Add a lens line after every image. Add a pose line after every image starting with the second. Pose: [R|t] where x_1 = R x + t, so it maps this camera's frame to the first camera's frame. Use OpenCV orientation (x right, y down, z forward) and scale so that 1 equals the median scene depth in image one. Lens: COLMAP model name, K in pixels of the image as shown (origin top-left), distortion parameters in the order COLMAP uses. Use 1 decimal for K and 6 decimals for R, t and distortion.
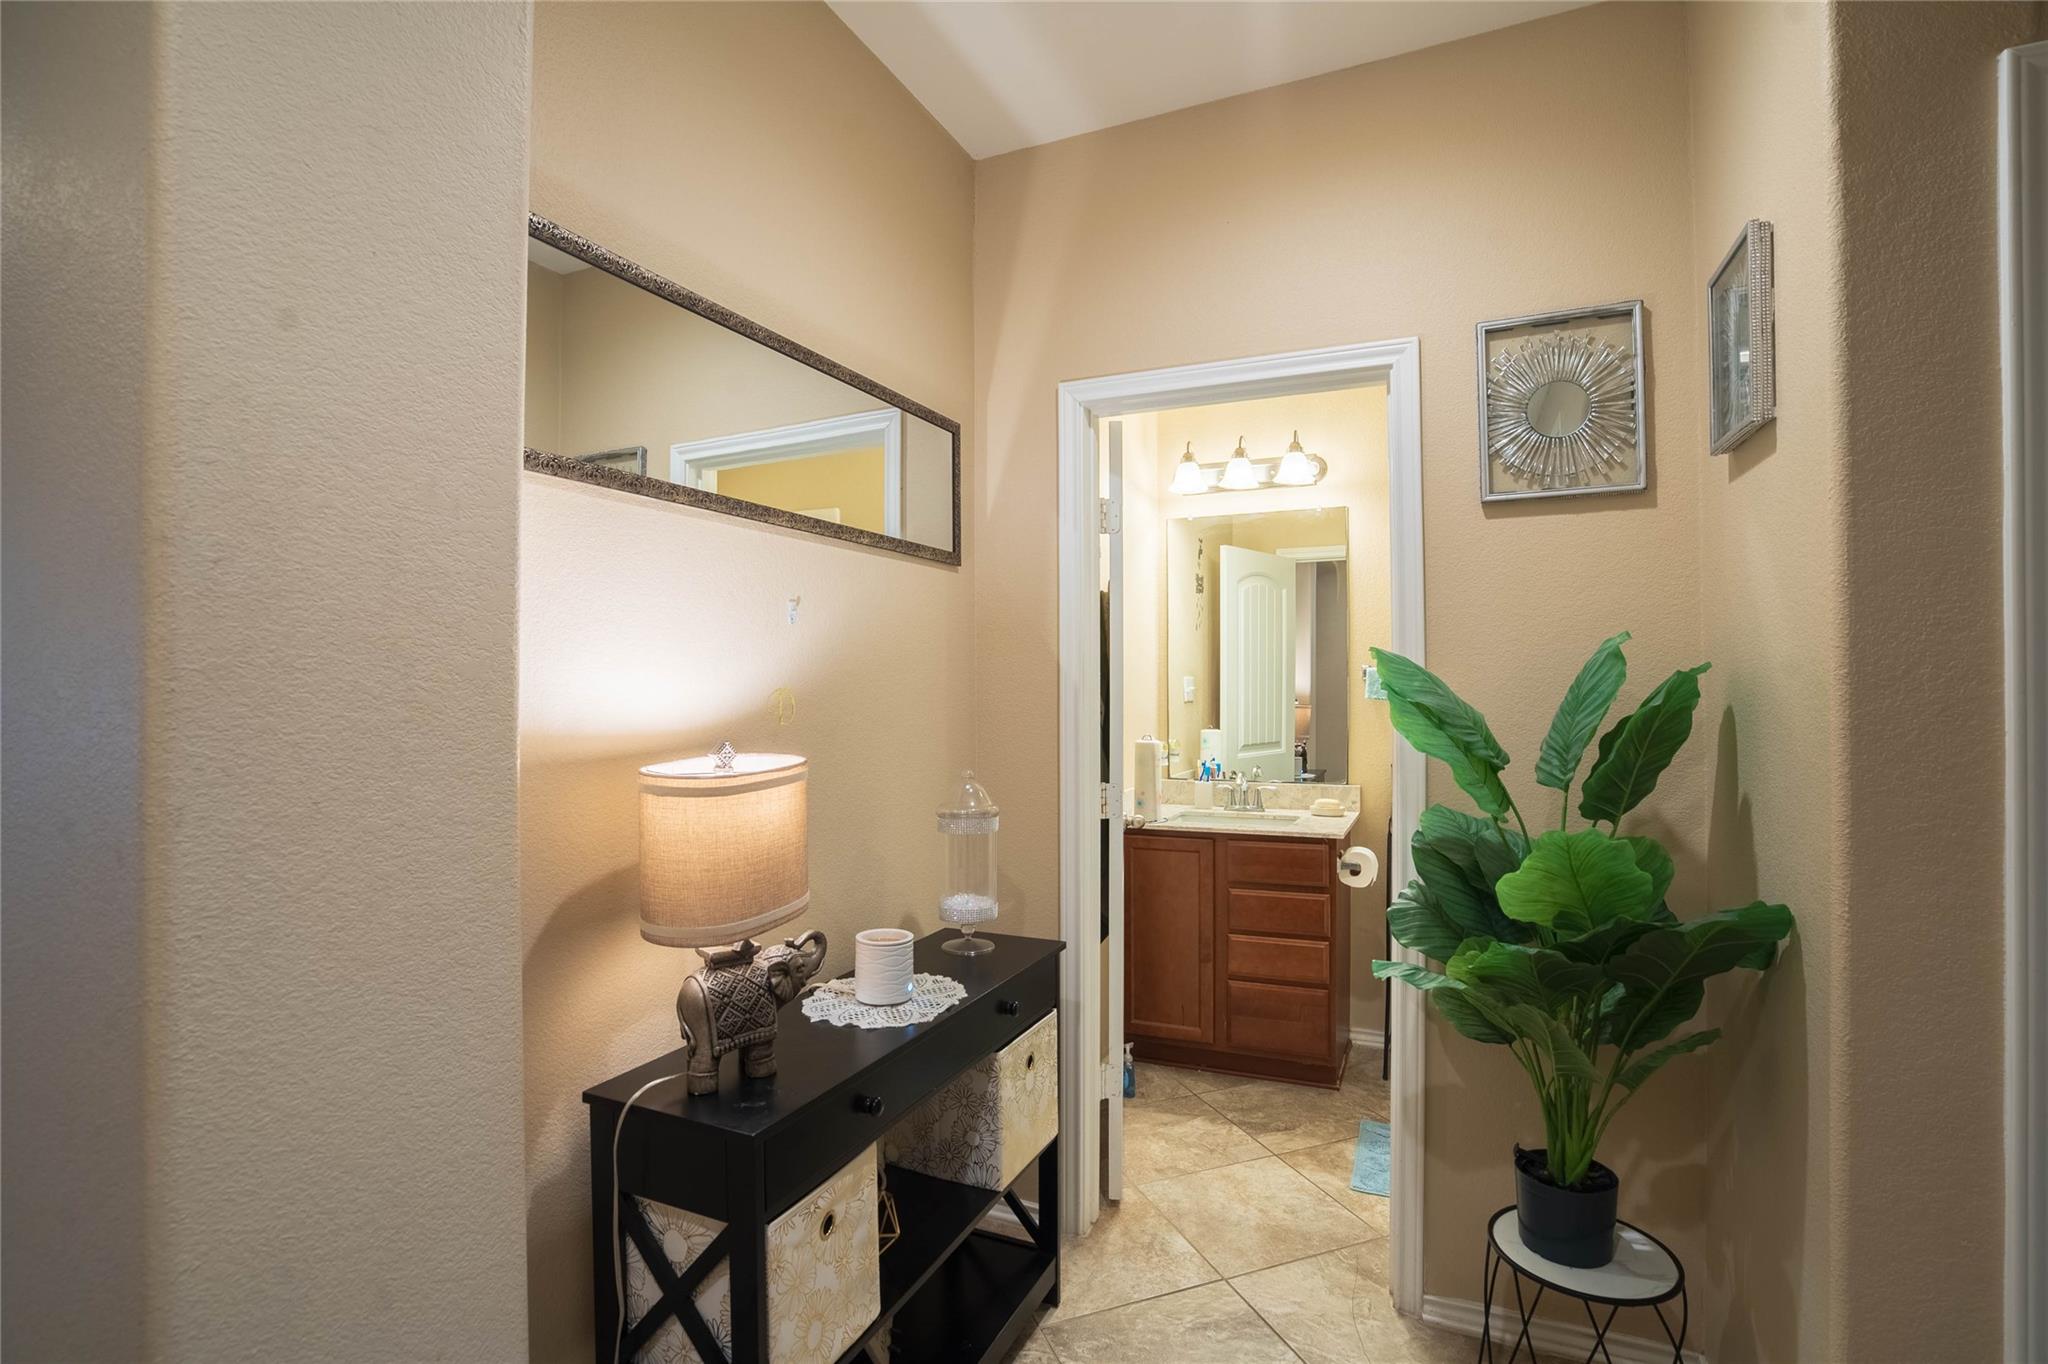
lens RADIAL K [[930.2, 0, 1064.9], [0, 930.2, 684.0], [0, 0, 1]] dist [-0.032928, 0.000049]
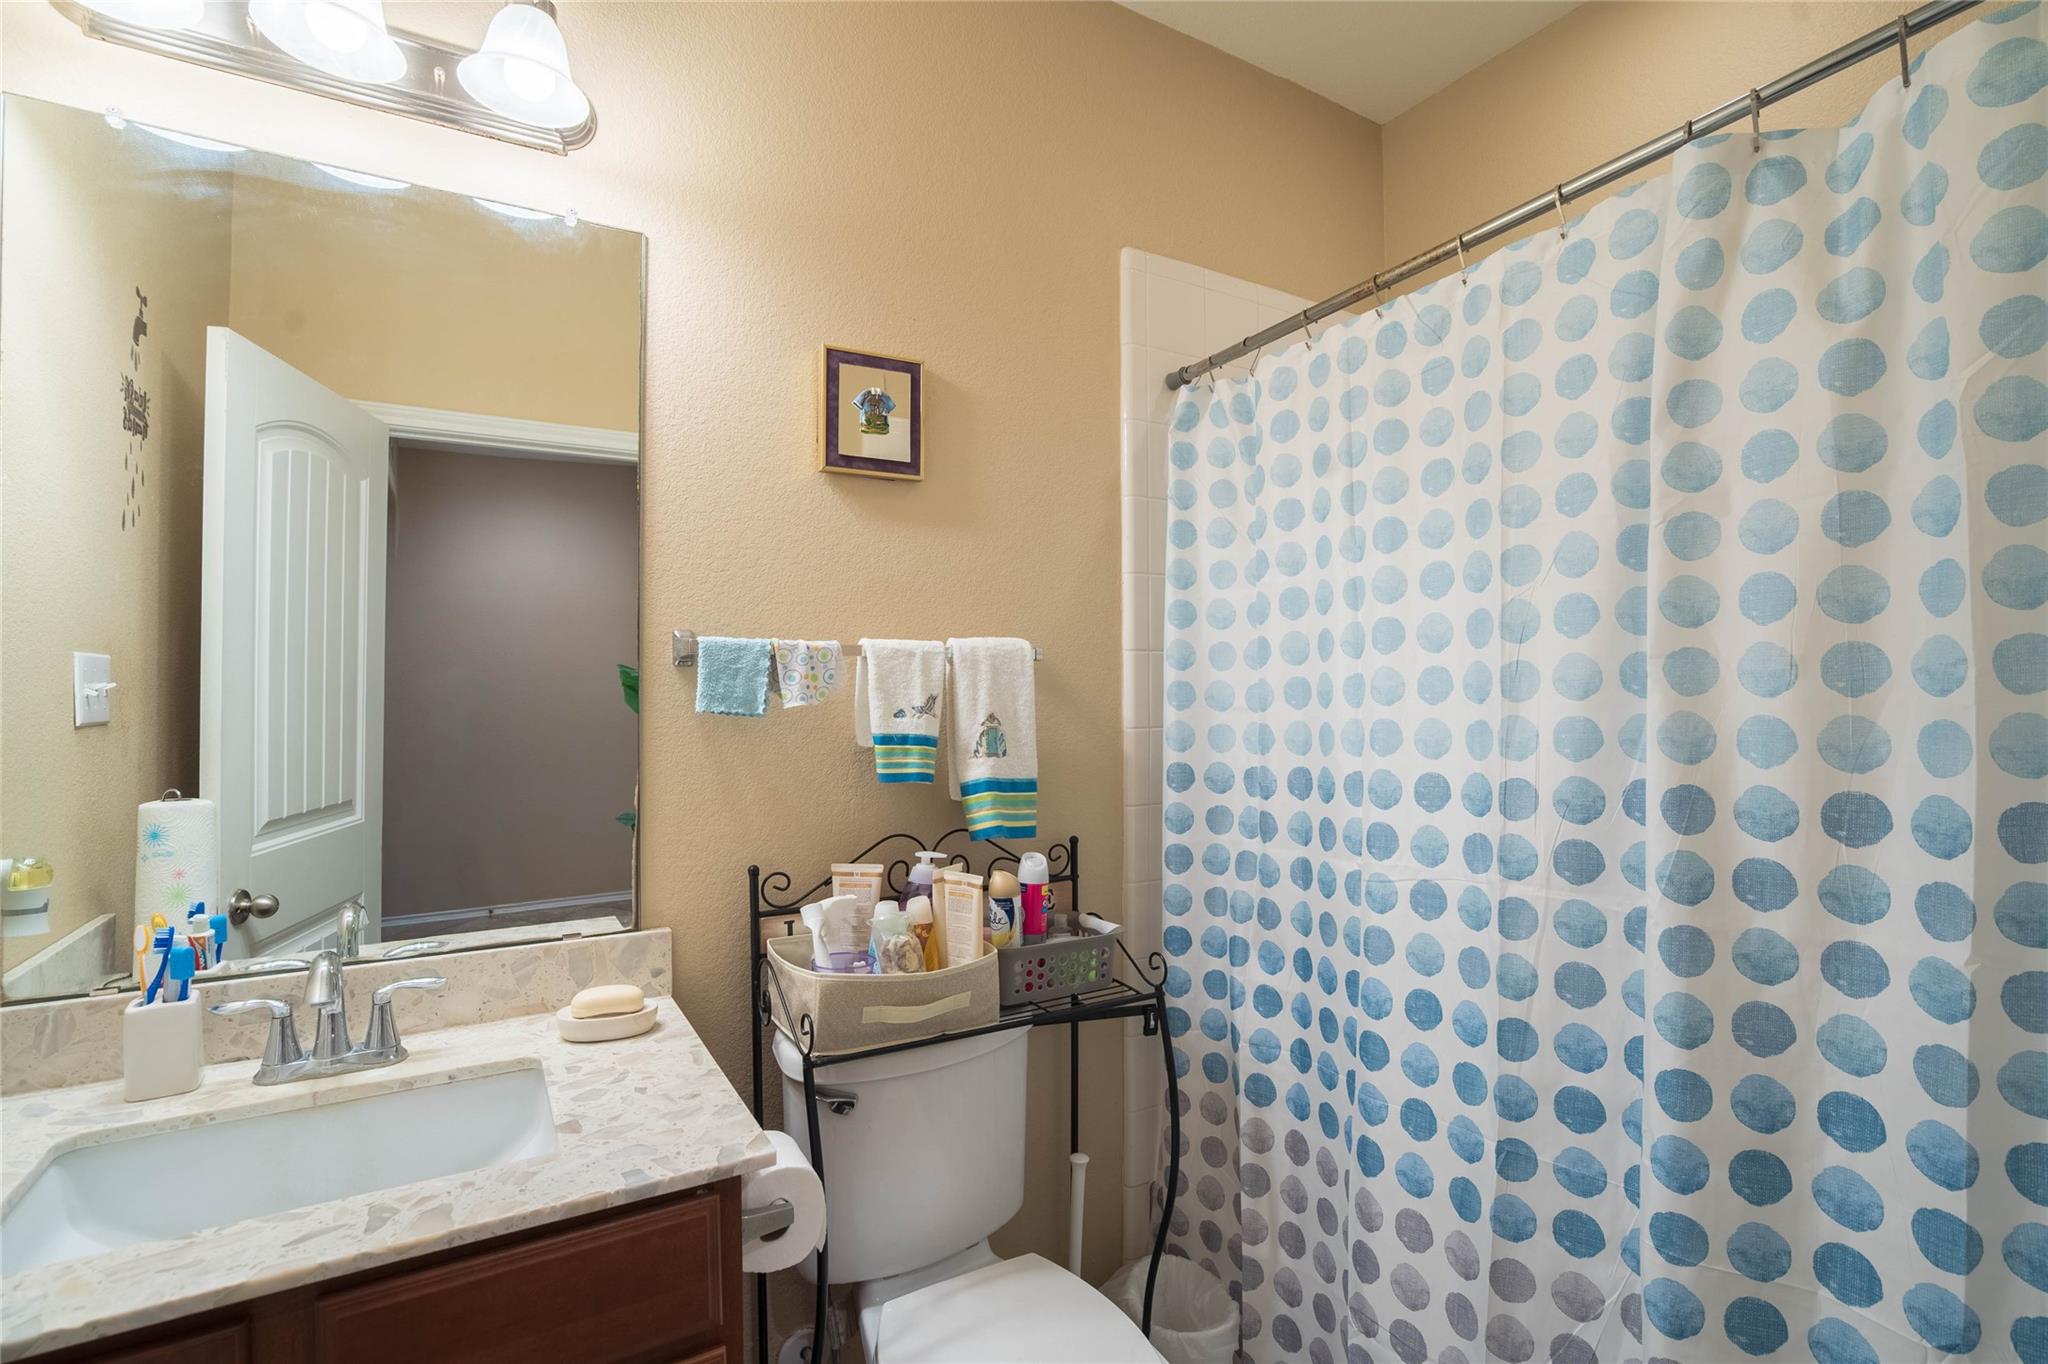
lens RADIAL K [[930.2, 0, 1064.9], [0, 930.2, 684.0], [0, 0, 1]] dist [-0.032928, 0.000049]
pose [[0.575115, 0.008799, 0.818026, 0.065759], [-0.003218, 0.999959, -0.008493, 0.005854], [-0.818067, 0.002252, 0.575119, 0.480503]]
